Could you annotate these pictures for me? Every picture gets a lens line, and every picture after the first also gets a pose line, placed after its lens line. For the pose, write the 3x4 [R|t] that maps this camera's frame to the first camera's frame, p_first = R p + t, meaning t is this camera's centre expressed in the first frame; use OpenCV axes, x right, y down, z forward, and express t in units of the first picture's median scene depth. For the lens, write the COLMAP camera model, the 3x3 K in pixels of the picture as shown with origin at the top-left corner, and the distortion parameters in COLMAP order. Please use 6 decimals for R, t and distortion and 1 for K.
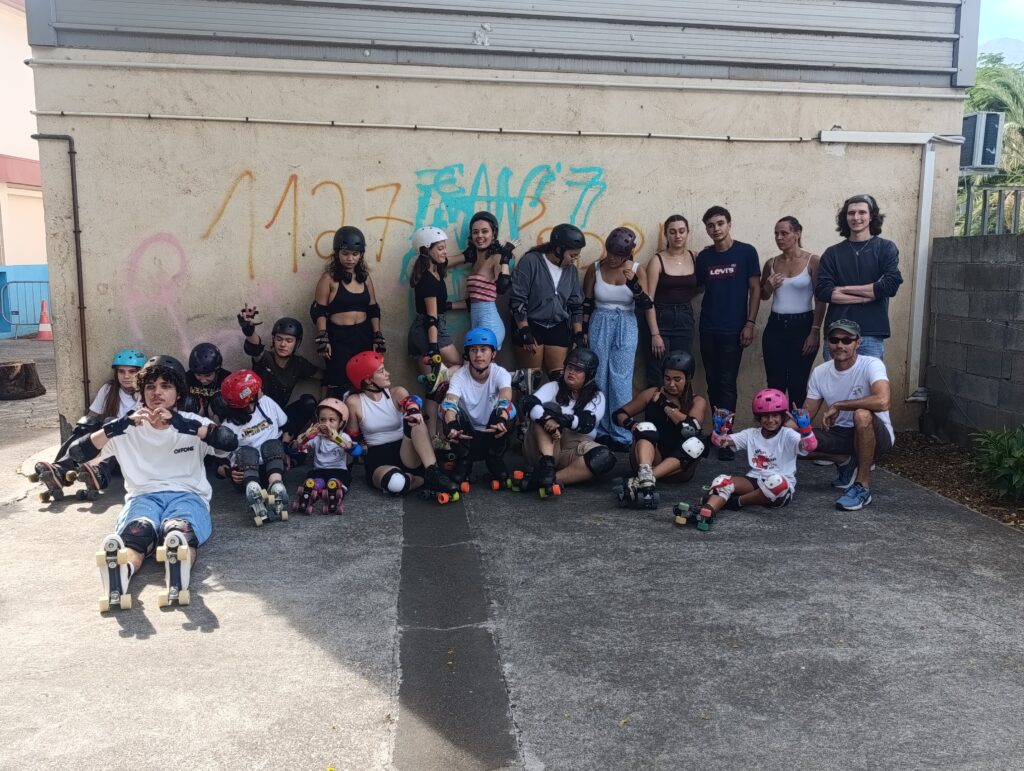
lens RADIAL K [[684.9, 0, 507.5], [0, 684.9, 390.2], [0, 0, 1]] dist [0.002266, 0.006615]
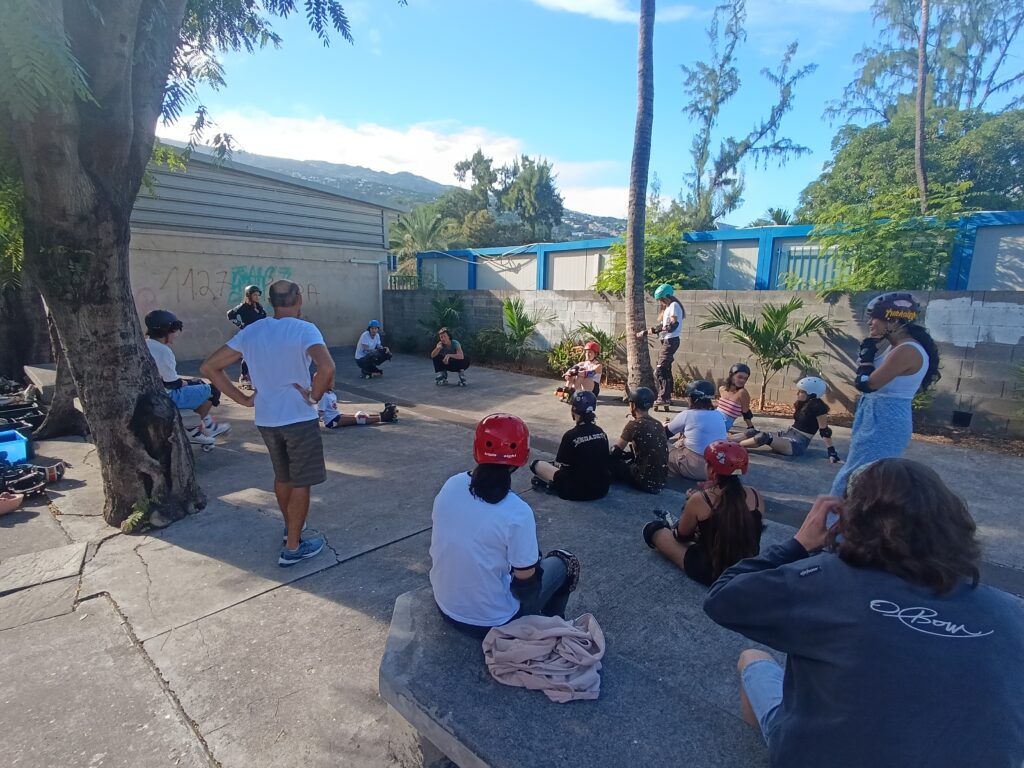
lens RADIAL K [[519.0, 0, 506.9], [0, 519.0, 393.4], [0, 0, 1]] dist [-0.000257, 0.001903]
pose [[0.759036, -0.110068, 0.641677, -0.772415], [0.051288, 0.992651, 0.109602, 0.061992], [-0.649025, -0.050282, 0.759103, -1.692737]]
